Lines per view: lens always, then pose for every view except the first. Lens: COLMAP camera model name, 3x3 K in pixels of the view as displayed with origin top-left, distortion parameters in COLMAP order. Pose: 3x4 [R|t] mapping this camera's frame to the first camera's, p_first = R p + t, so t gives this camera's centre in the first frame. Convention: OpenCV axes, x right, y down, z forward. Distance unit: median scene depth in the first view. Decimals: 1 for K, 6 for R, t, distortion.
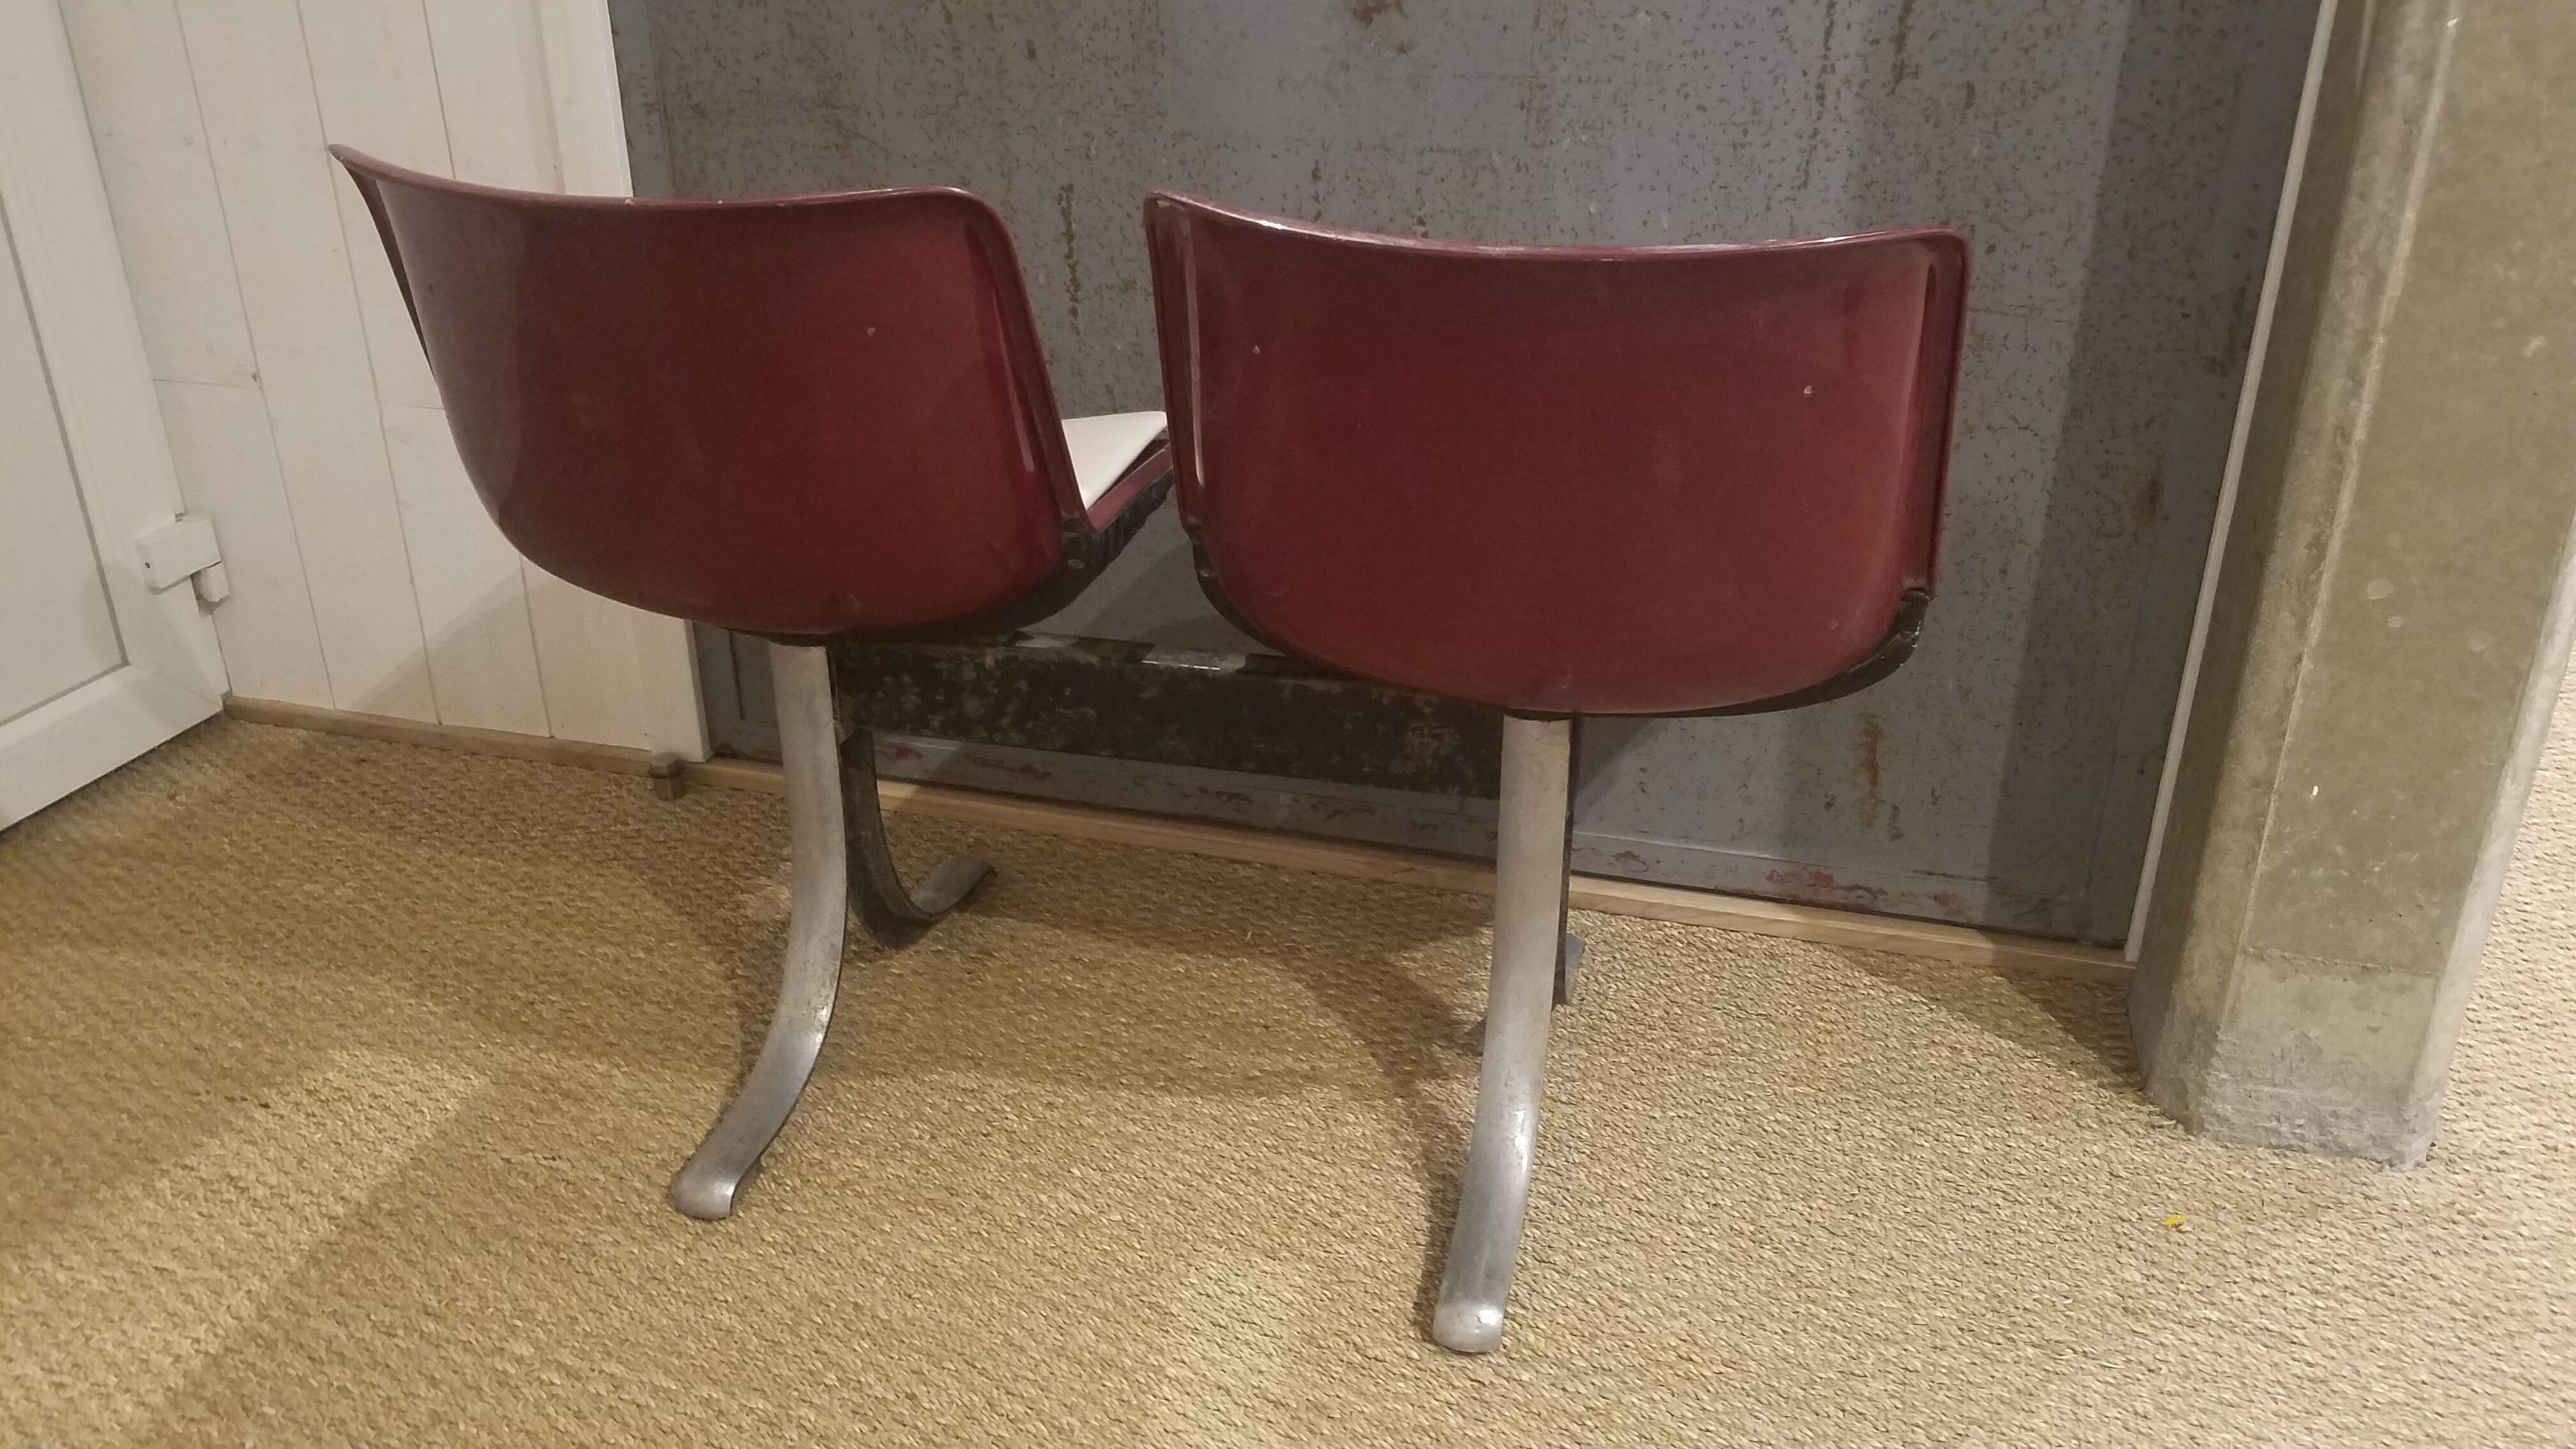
lens RADIAL K [[2039.7, 0, 1266.4], [0, 2039.7, 754.9], [0, 0, 1]] dist [-0.004023, -0.000601]
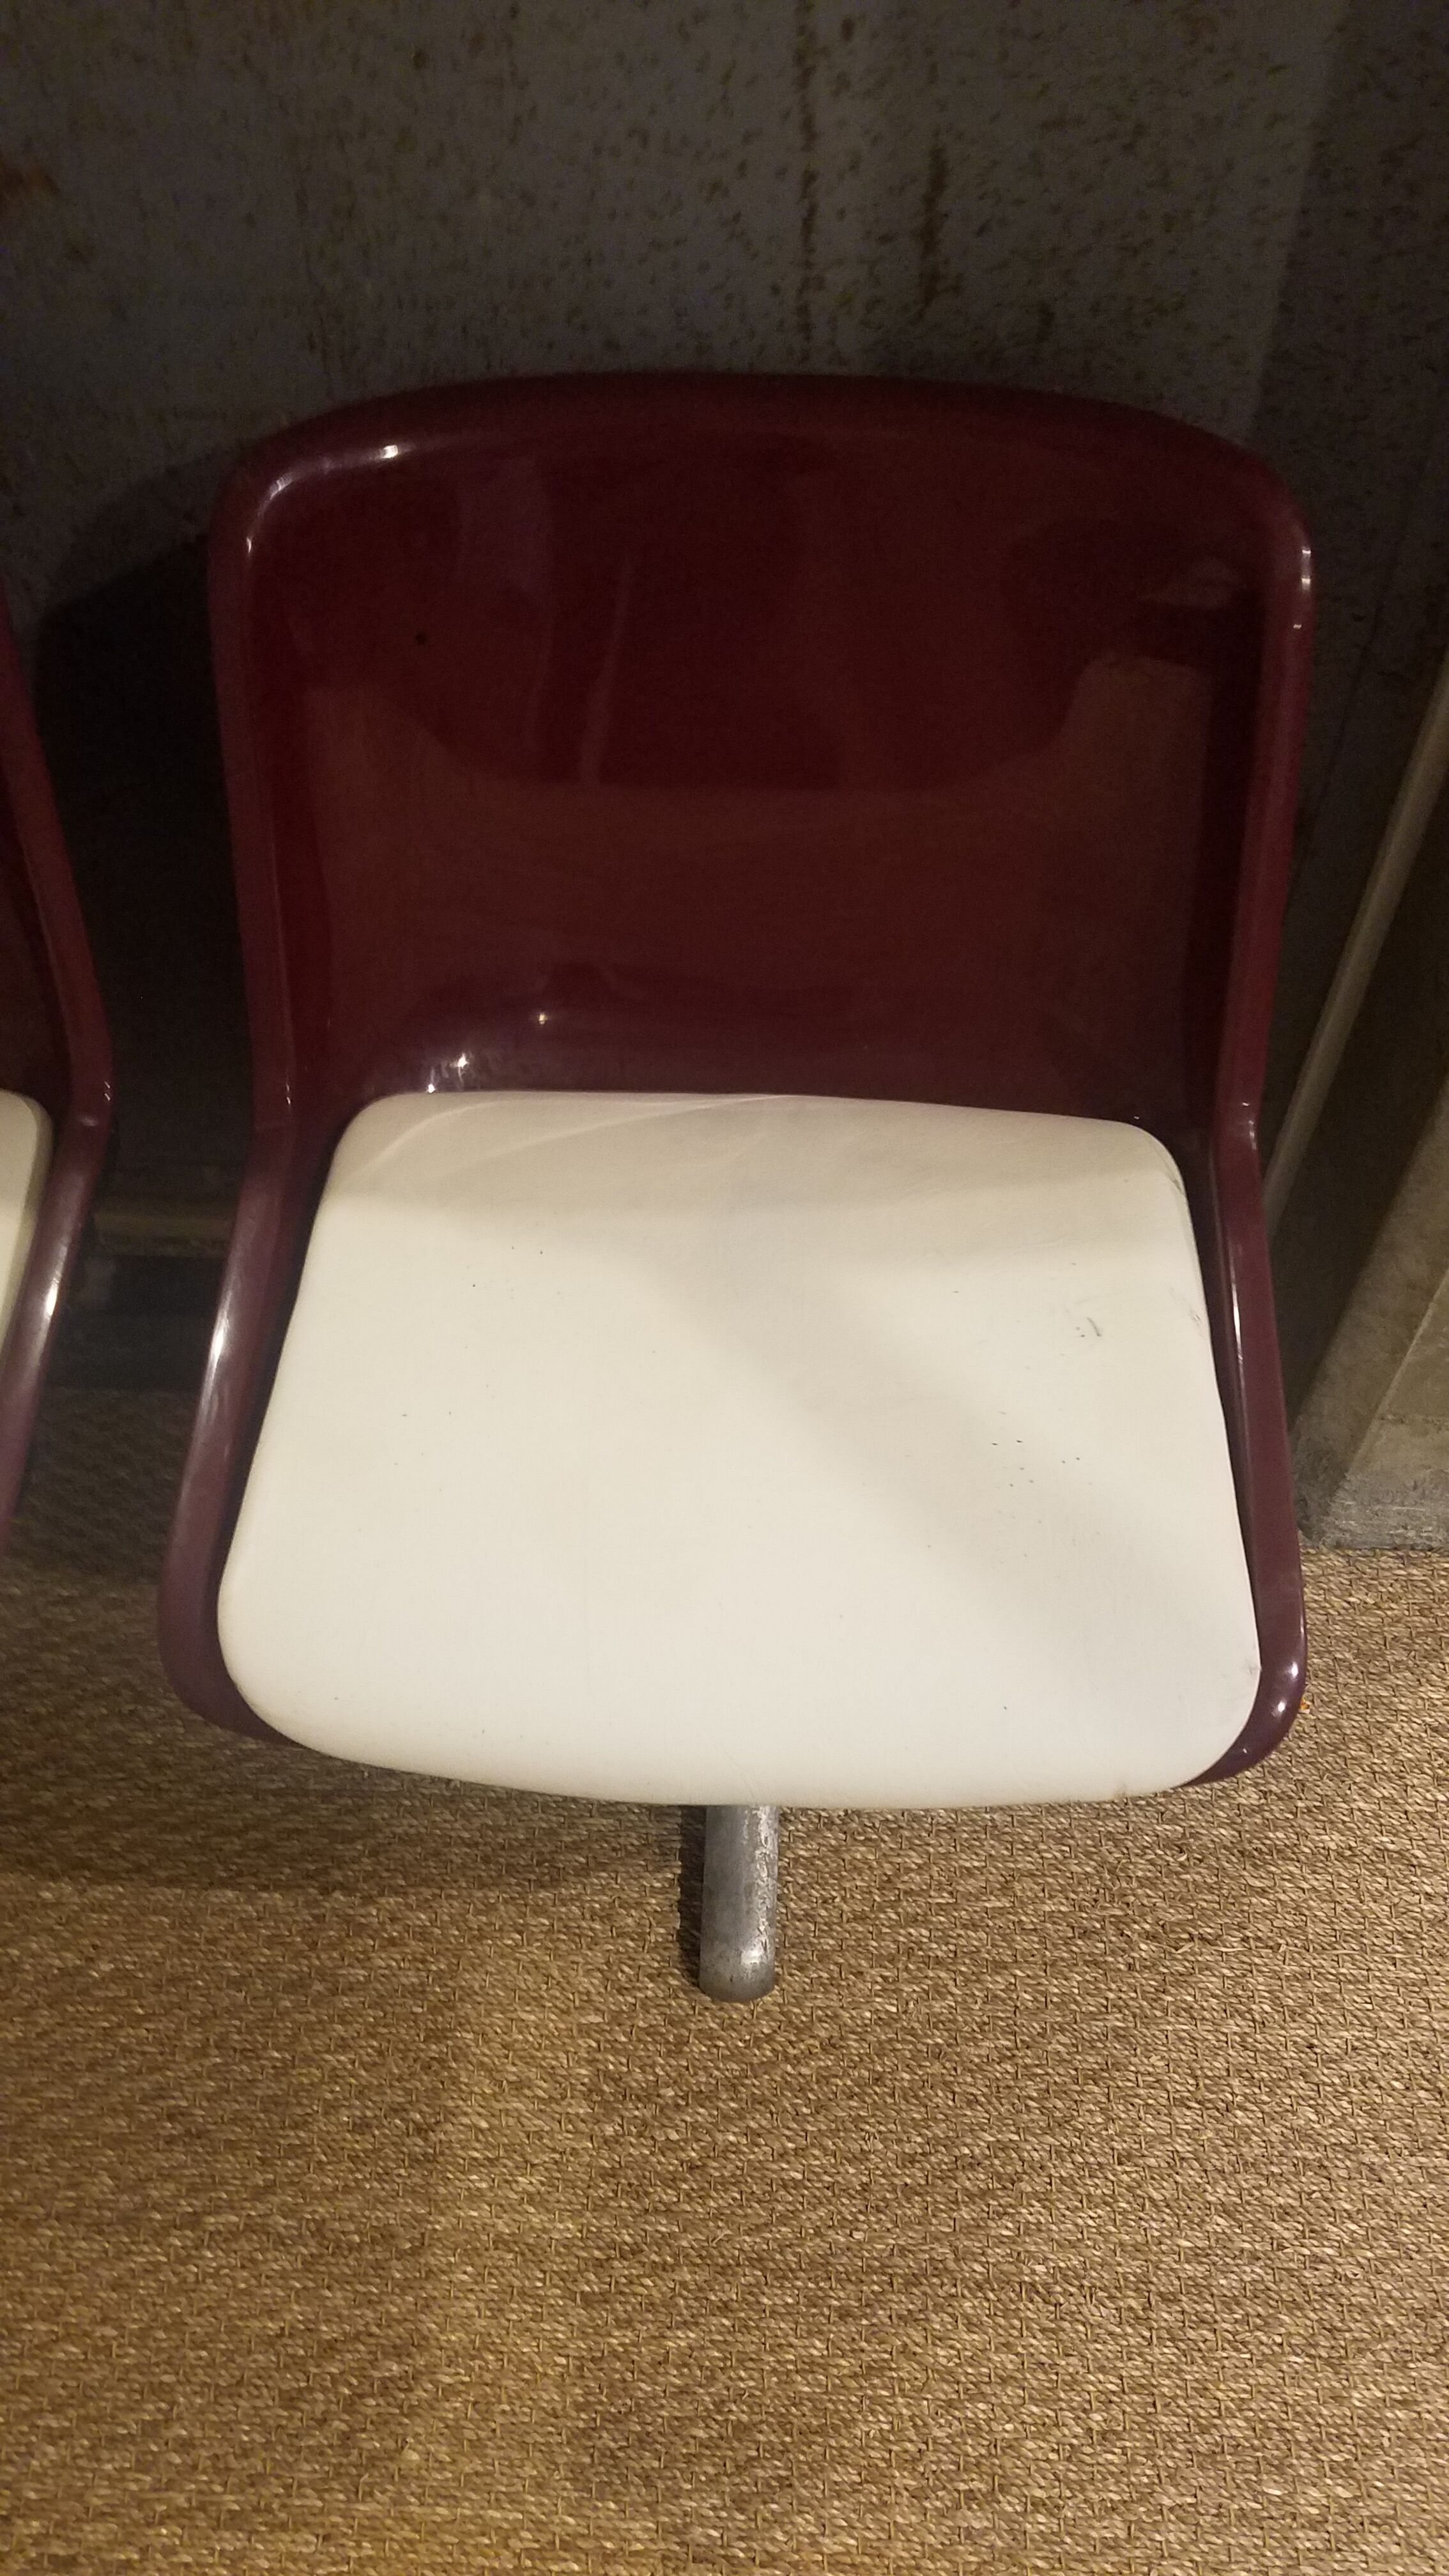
lens RADIAL K [[2039.7, 0, 751.4], [0, 2039.7, 1325.8], [0, 0, 1]] dist [-0.004023, -0.000601]
pose [[0.972204, -0.197142, 0.126307, 0.125023], [0.101868, 0.841891, 0.529945, -0.397668], [-0.210812, -0.502348, 0.838573, 0.360286]]
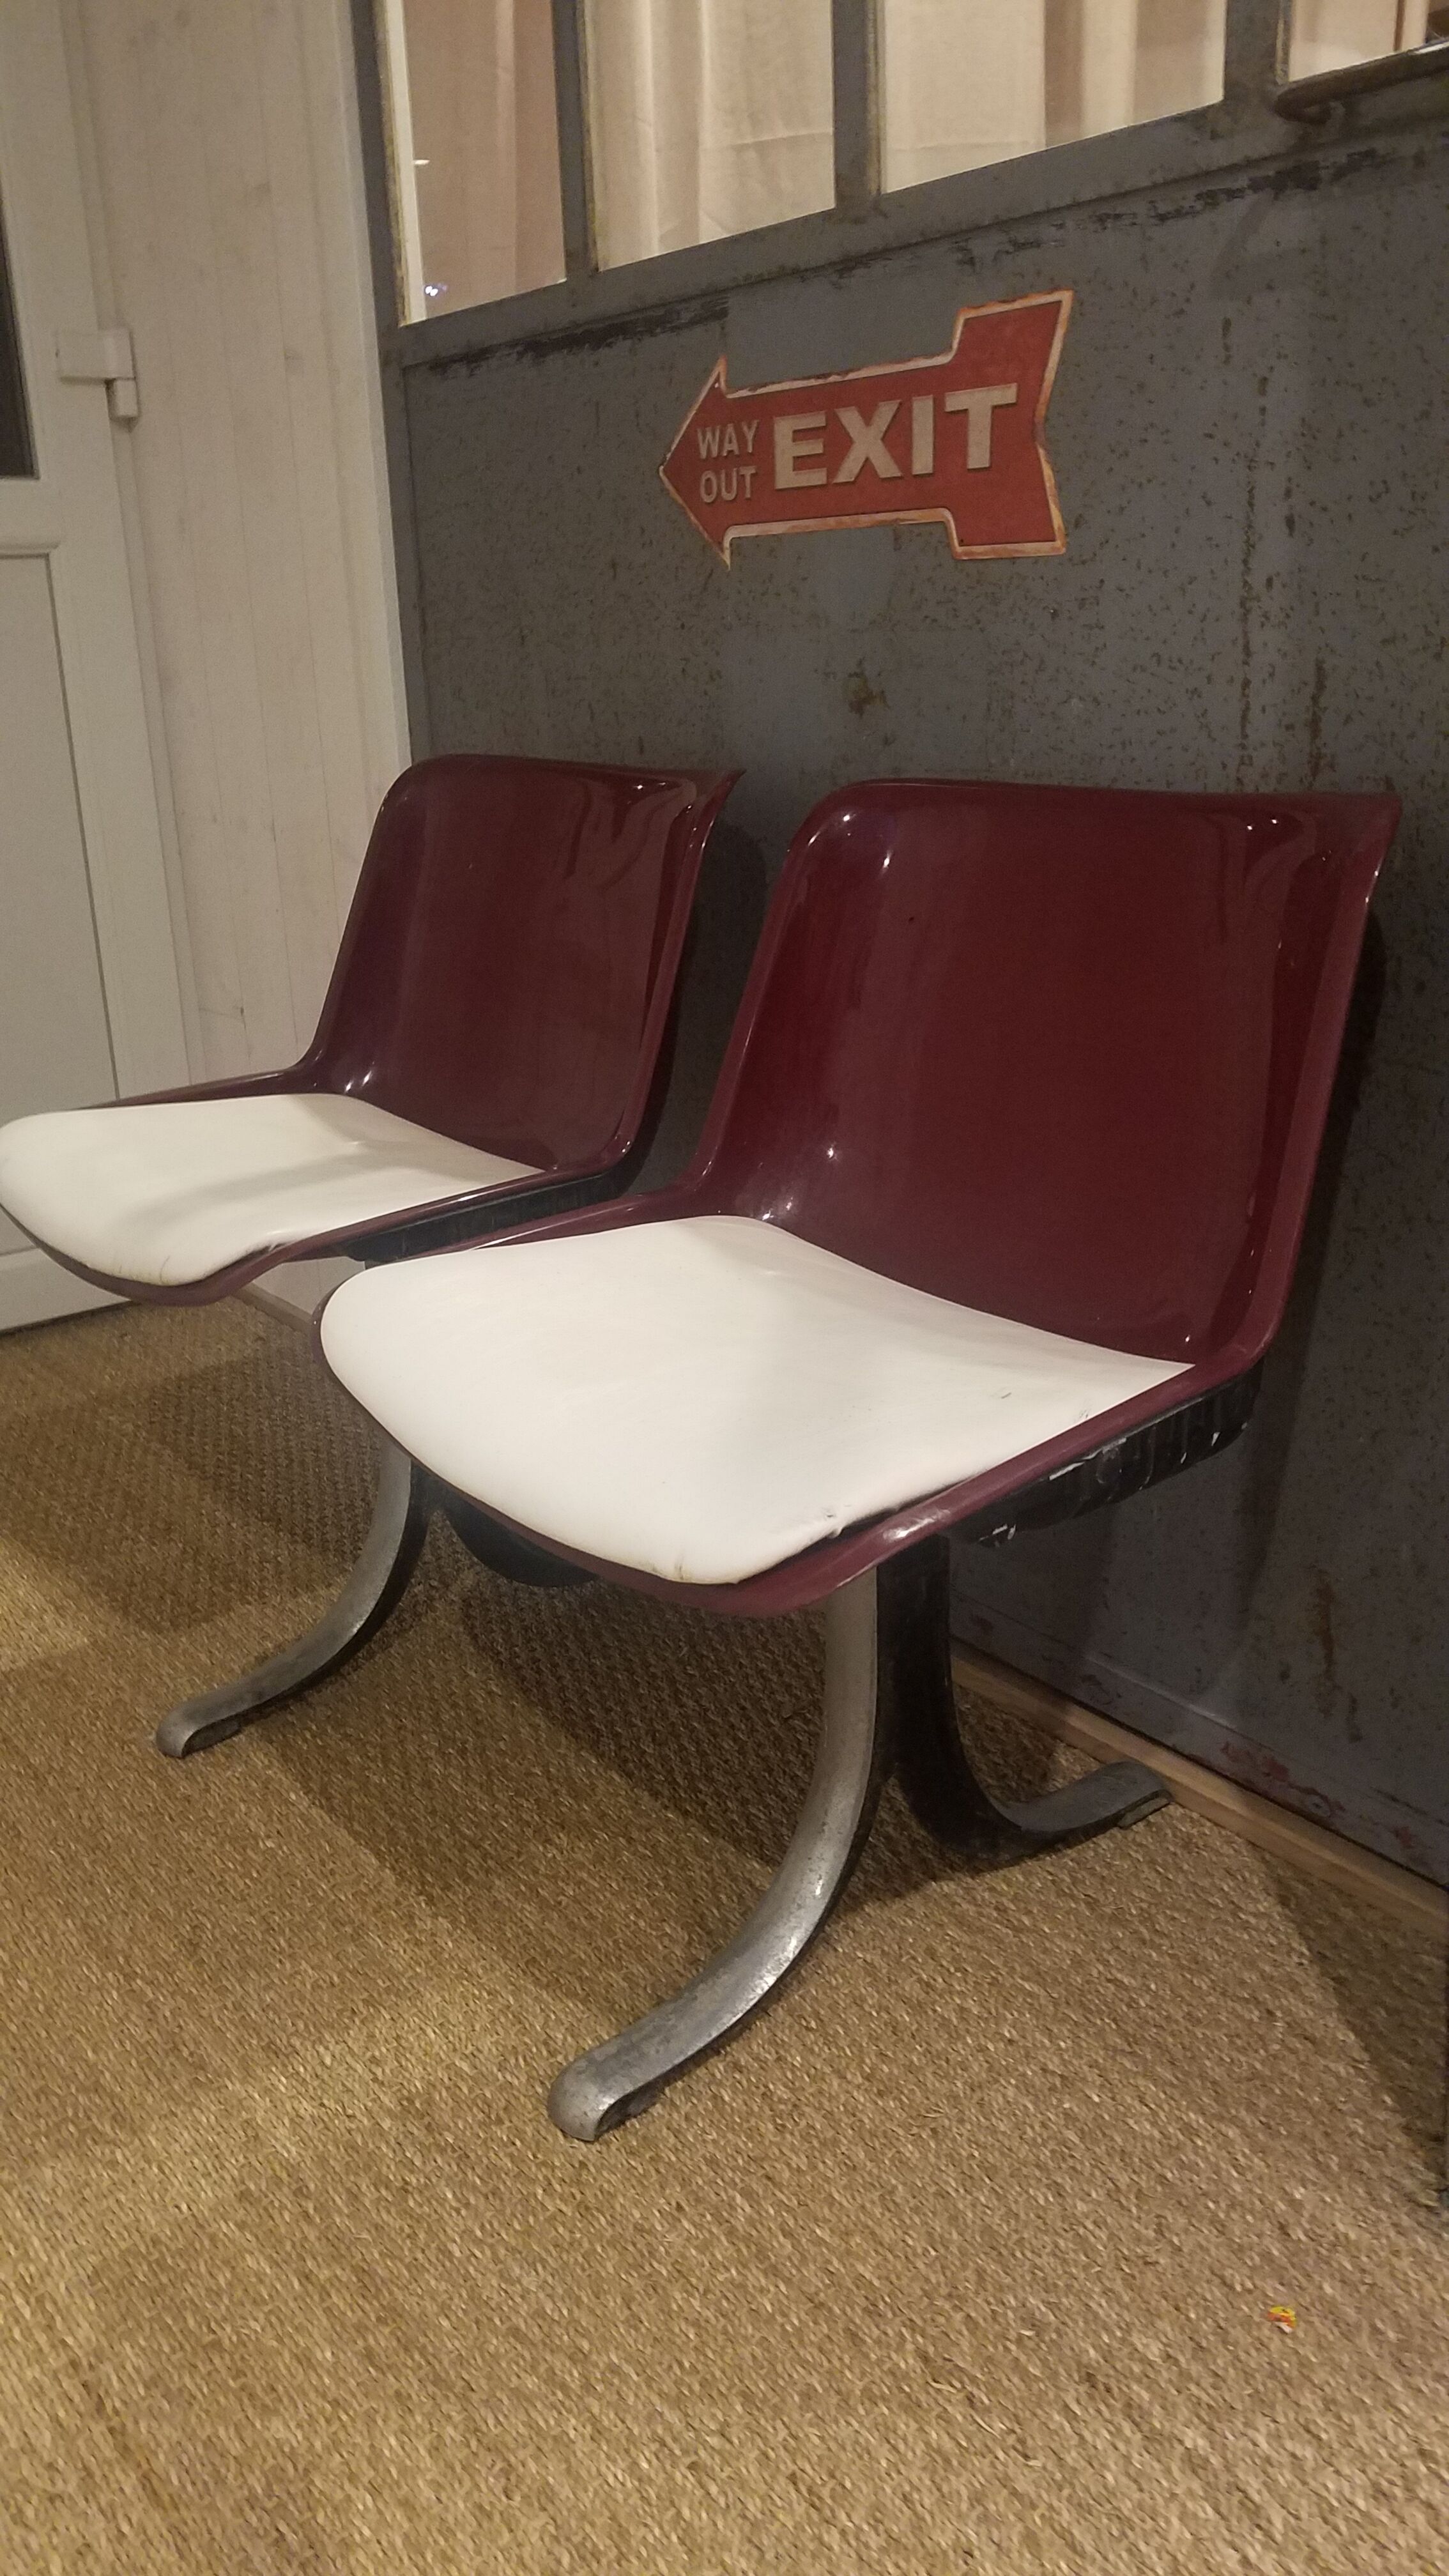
lens RADIAL K [[2039.7, 0, 694.6], [0, 2039.7, 1286.9], [0, 0, 1]] dist [-0.004023, -0.000601]
pose [[0.807681, 0.159159, -0.567732, 0.600697], [-0.224482, 0.973369, -0.046481, -0.039691], [0.545215, 0.164988, 0.821900, 0.233122]]
